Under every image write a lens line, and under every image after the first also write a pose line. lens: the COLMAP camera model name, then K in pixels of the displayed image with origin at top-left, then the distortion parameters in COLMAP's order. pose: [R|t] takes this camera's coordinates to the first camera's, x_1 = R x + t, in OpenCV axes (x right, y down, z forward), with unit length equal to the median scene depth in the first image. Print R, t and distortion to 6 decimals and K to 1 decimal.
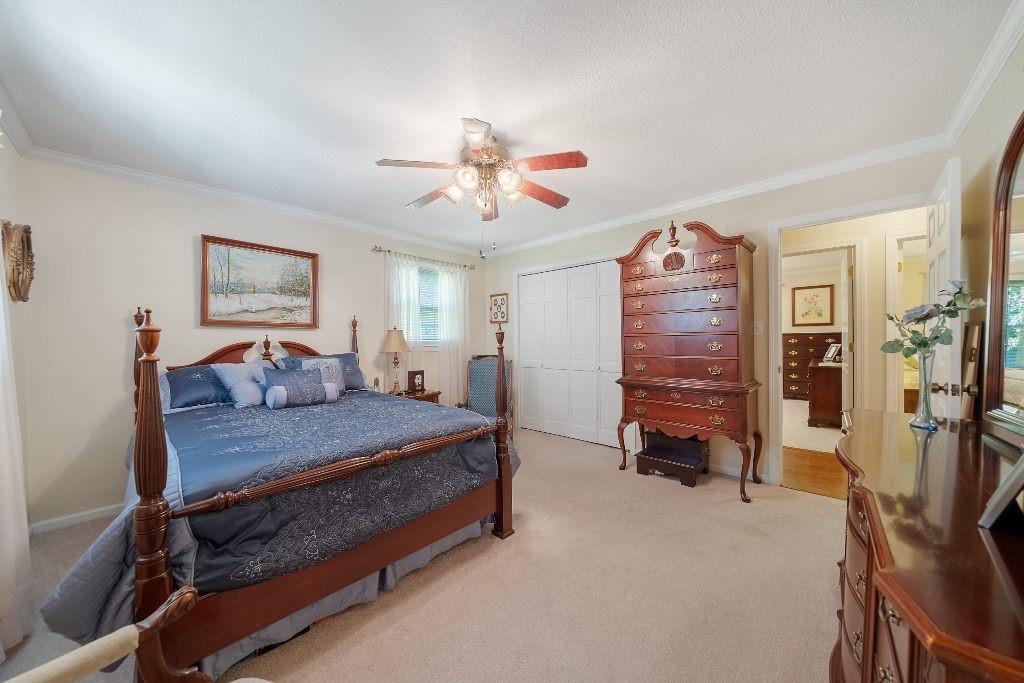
lens RADIAL K [[349.9, 0, 500.5], [0, 349.9, 337.8], [0, 0, 1]] dist [-0.000300, -0.000007]
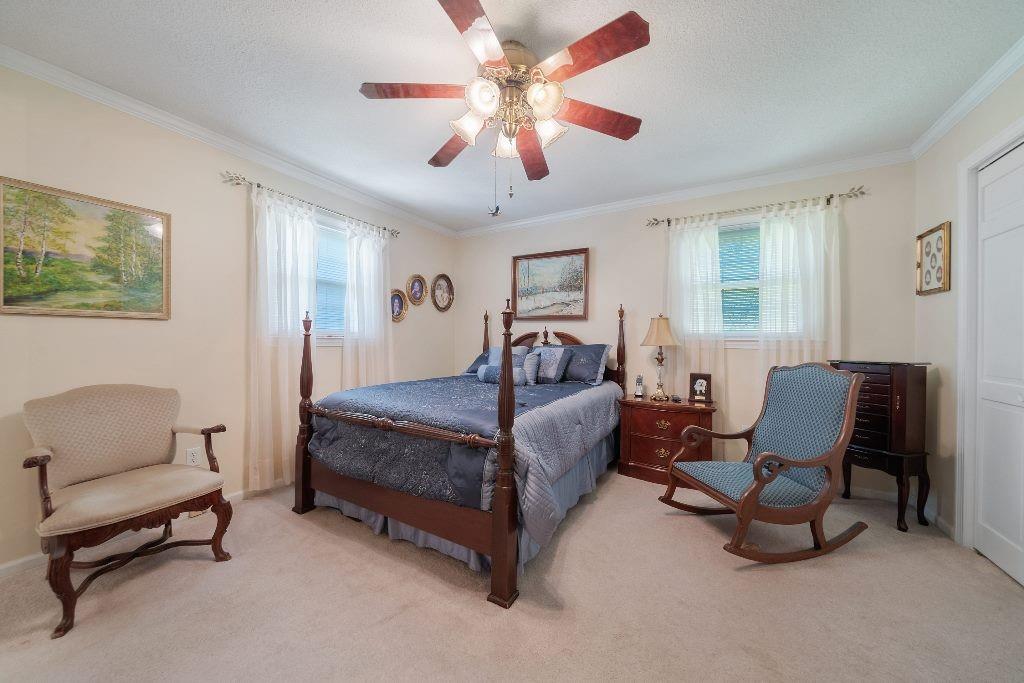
lens RADIAL K [[360.5, 0, 517.5], [0, 360.5, 333.7], [0, 0, 1]] dist [-0.000292, 0.000027]
pose [[0.234983, -0.003295, -0.971994, 0.497387], [-0.002589, 0.999989, -0.004016, 0.021084], [0.971996, 0.003460, 0.234972, 0.589747]]
